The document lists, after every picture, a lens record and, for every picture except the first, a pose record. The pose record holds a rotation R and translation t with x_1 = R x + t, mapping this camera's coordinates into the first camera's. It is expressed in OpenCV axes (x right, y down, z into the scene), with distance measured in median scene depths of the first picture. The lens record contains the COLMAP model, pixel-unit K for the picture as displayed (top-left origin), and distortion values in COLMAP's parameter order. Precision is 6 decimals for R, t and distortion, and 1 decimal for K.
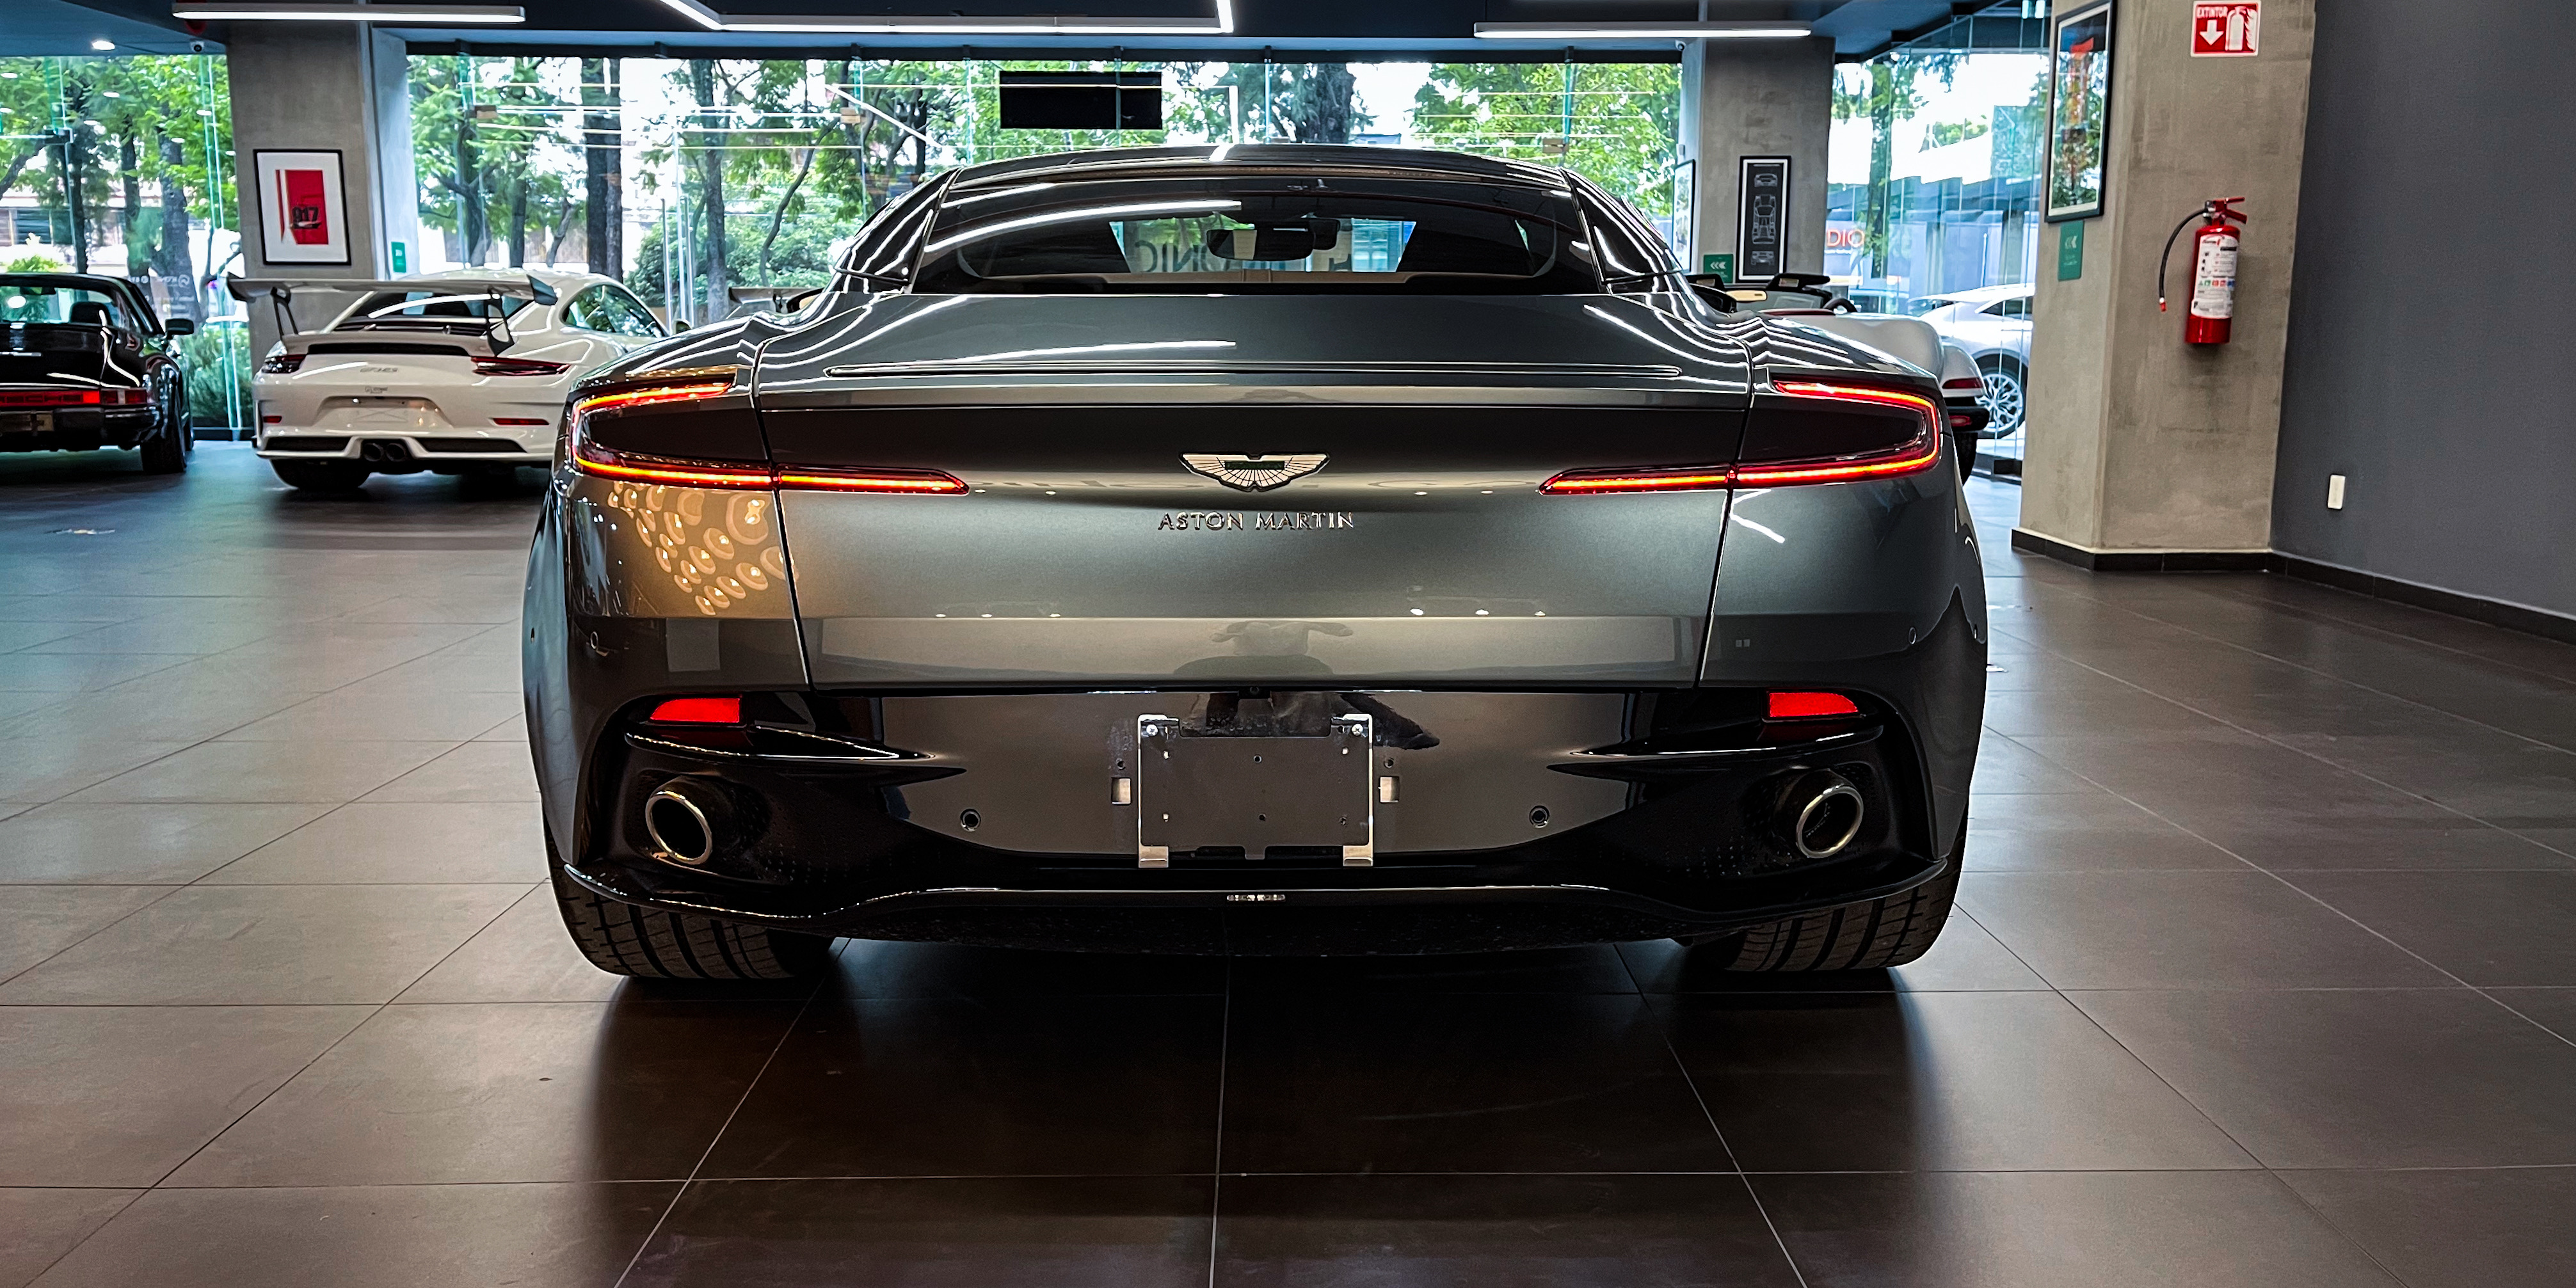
lens RADIAL K [[1967.7, 0, 1288.0], [0, 1967.7, 644.0], [0, 0, 1]] dist [0.049825, 0.001660]
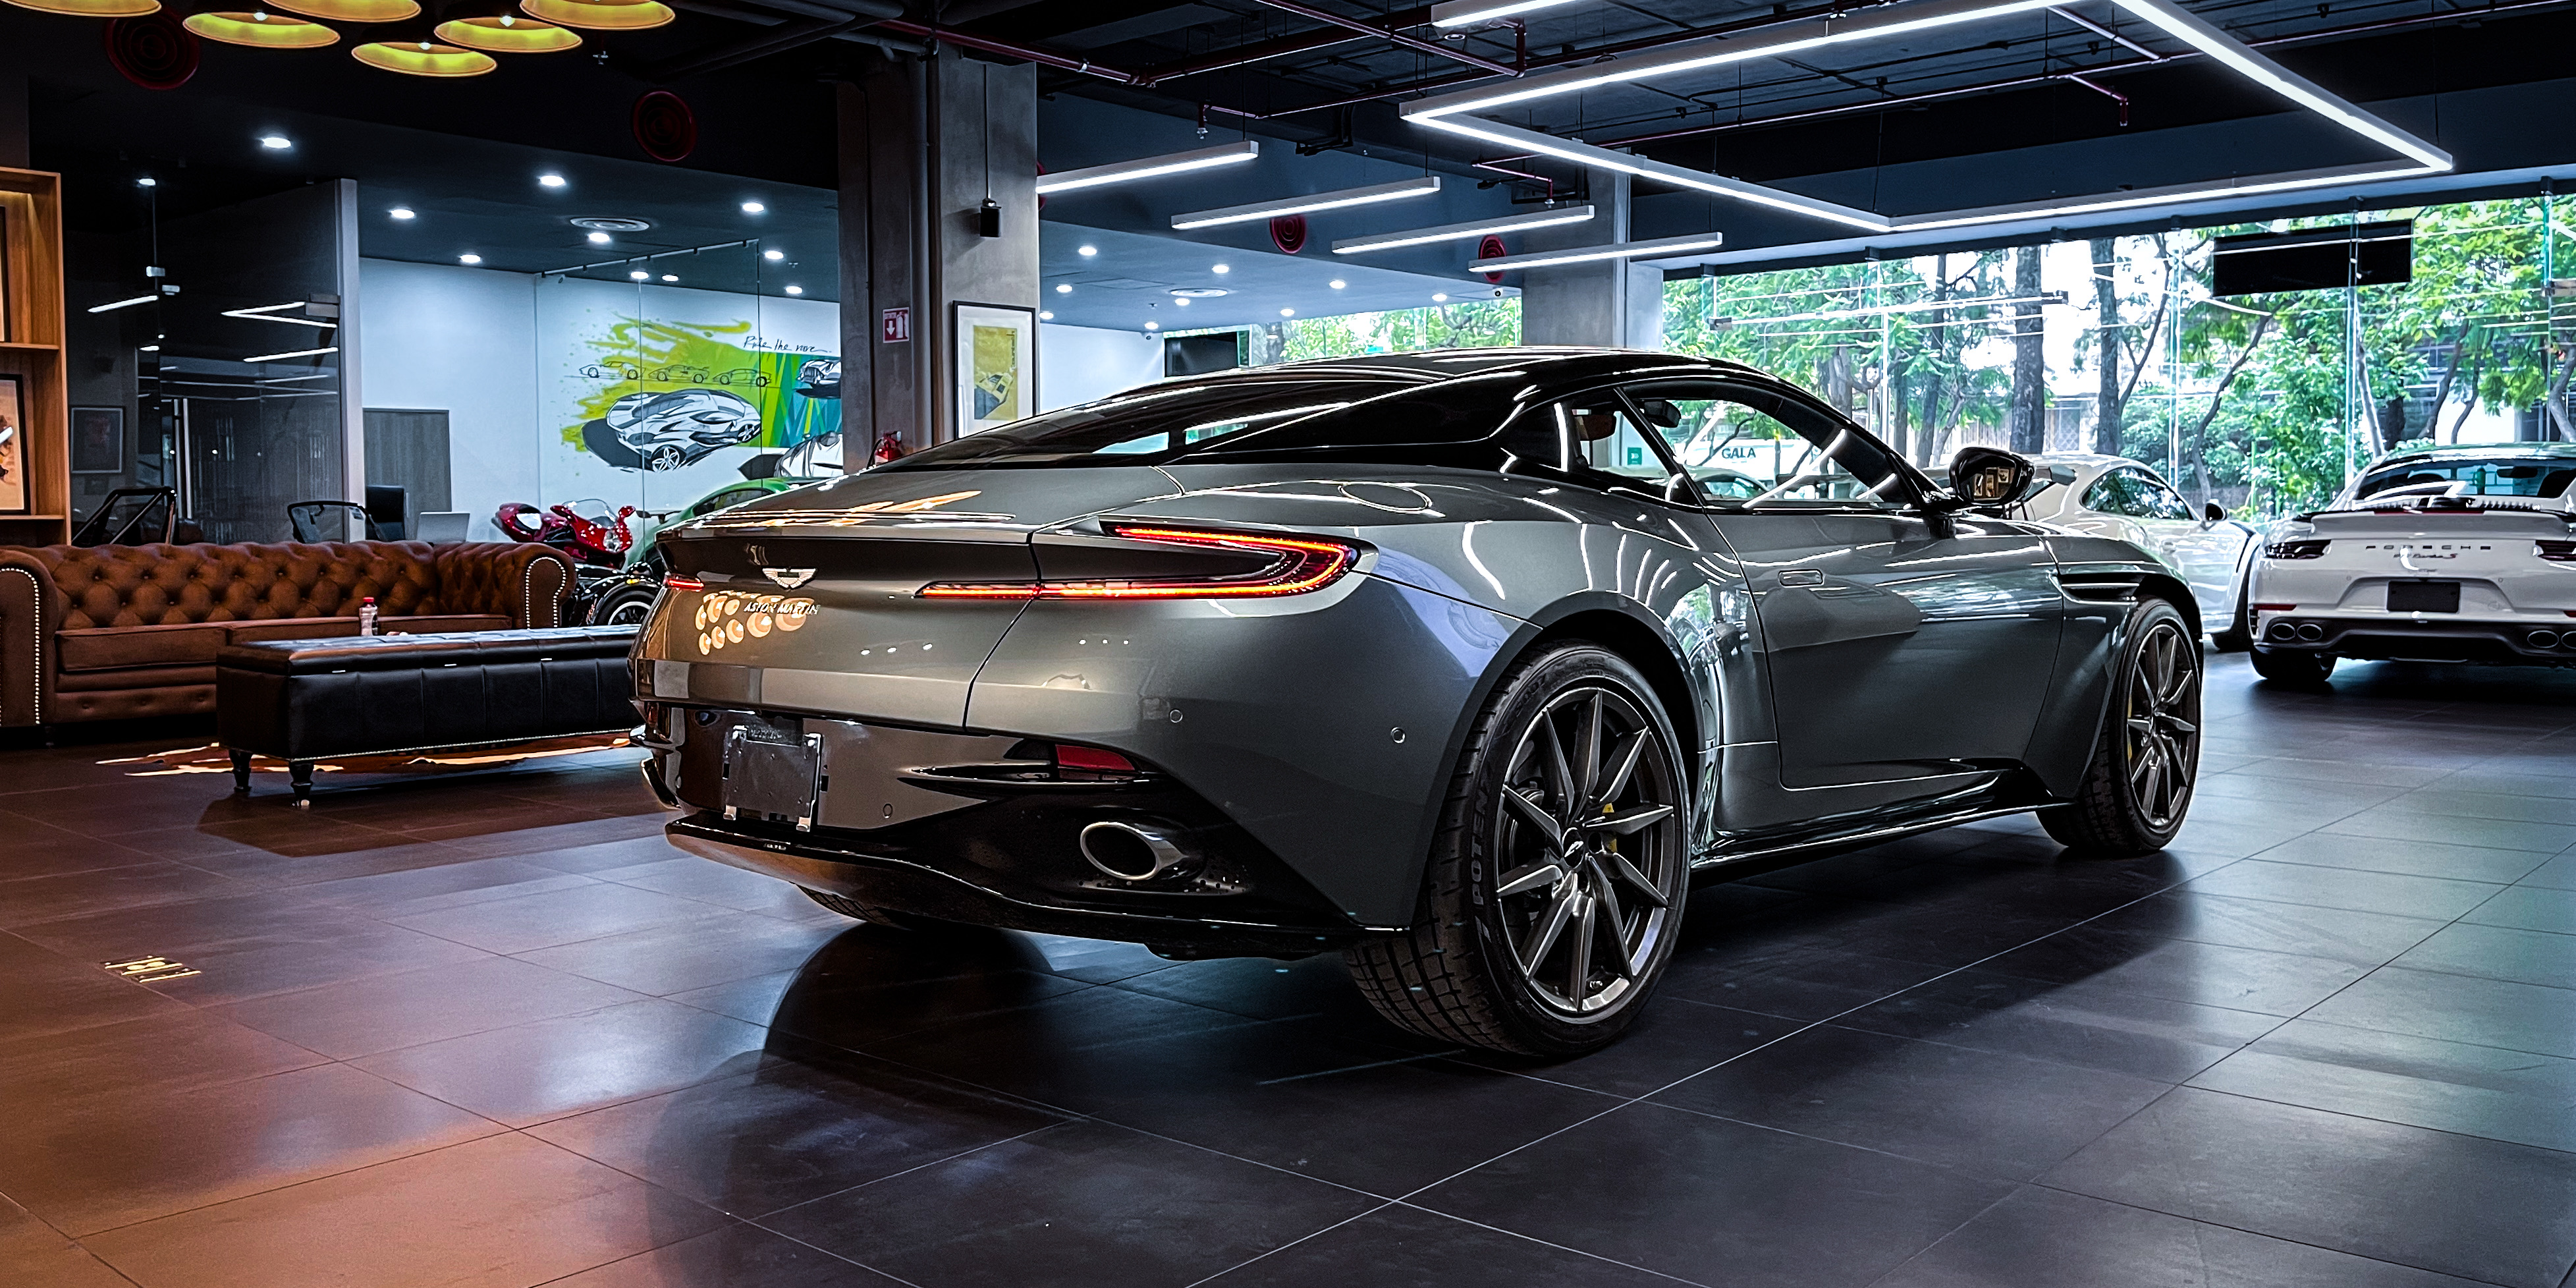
lens RADIAL K [[2021.8, 0, 1288.0], [0, 2021.8, 644.0], [0, 0, 1]] dist [0.093423, -0.000135]
pose [[0.742432, 0.042592, -0.668566, 0.202232], [-0.106613, 0.992770, -0.055146, 0.001978], [0.661383, 0.112219, 0.741606, 0.005807]]
